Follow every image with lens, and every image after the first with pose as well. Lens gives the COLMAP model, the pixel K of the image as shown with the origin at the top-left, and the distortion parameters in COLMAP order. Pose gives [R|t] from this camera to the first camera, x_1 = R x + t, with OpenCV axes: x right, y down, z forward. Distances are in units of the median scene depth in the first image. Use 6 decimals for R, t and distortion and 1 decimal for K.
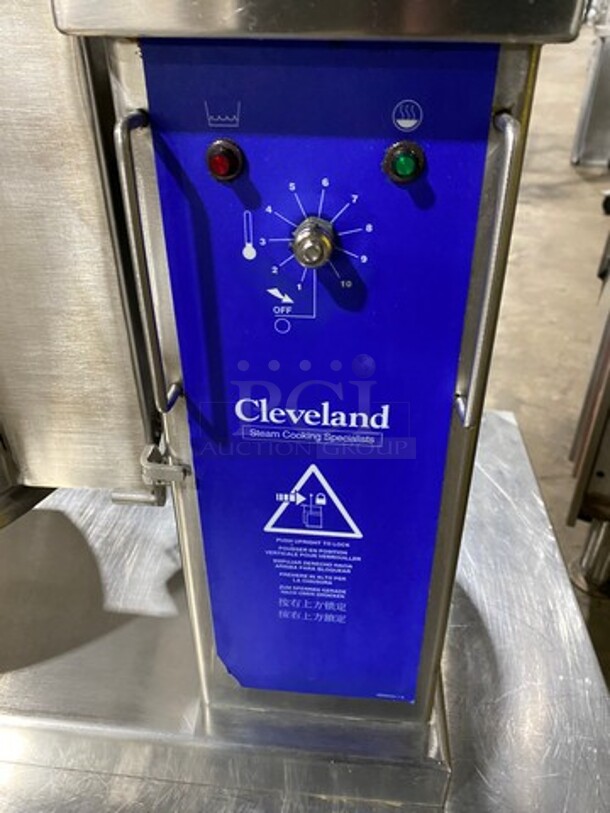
lens RADIAL K [[623.4, 0, 305.0], [0, 623.4, 406.5], [0, 0, 1]] dist [-0.006631, 0.006766]
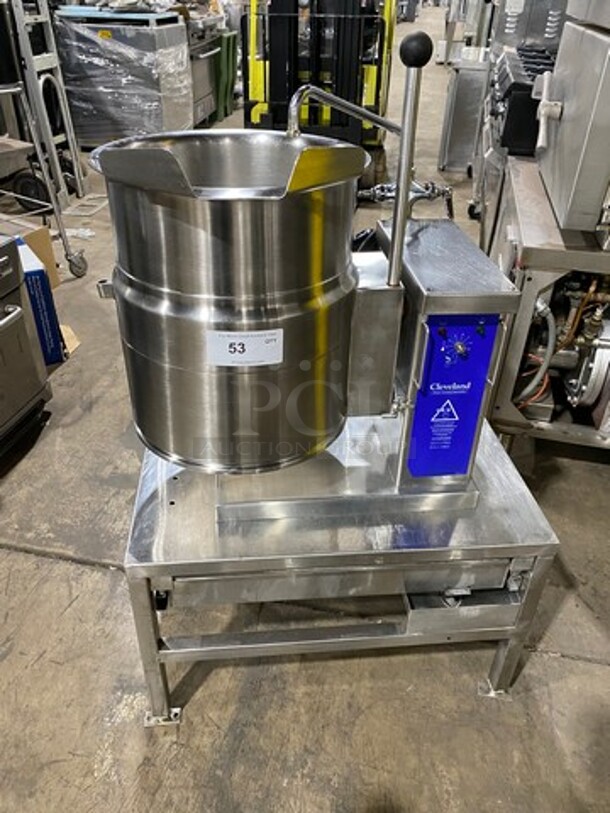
lens RADIAL K [[623.4, 0, 305.0], [0, 623.4, 406.5], [0, 0, 1]] dist [-0.006631, 0.006766]
pose [[0.977846, -0.086894, 0.190435, -1.479083], [0.078665, 0.995628, 0.050367, -0.117781], [-0.193979, -0.034271, 0.980407, -2.394958]]
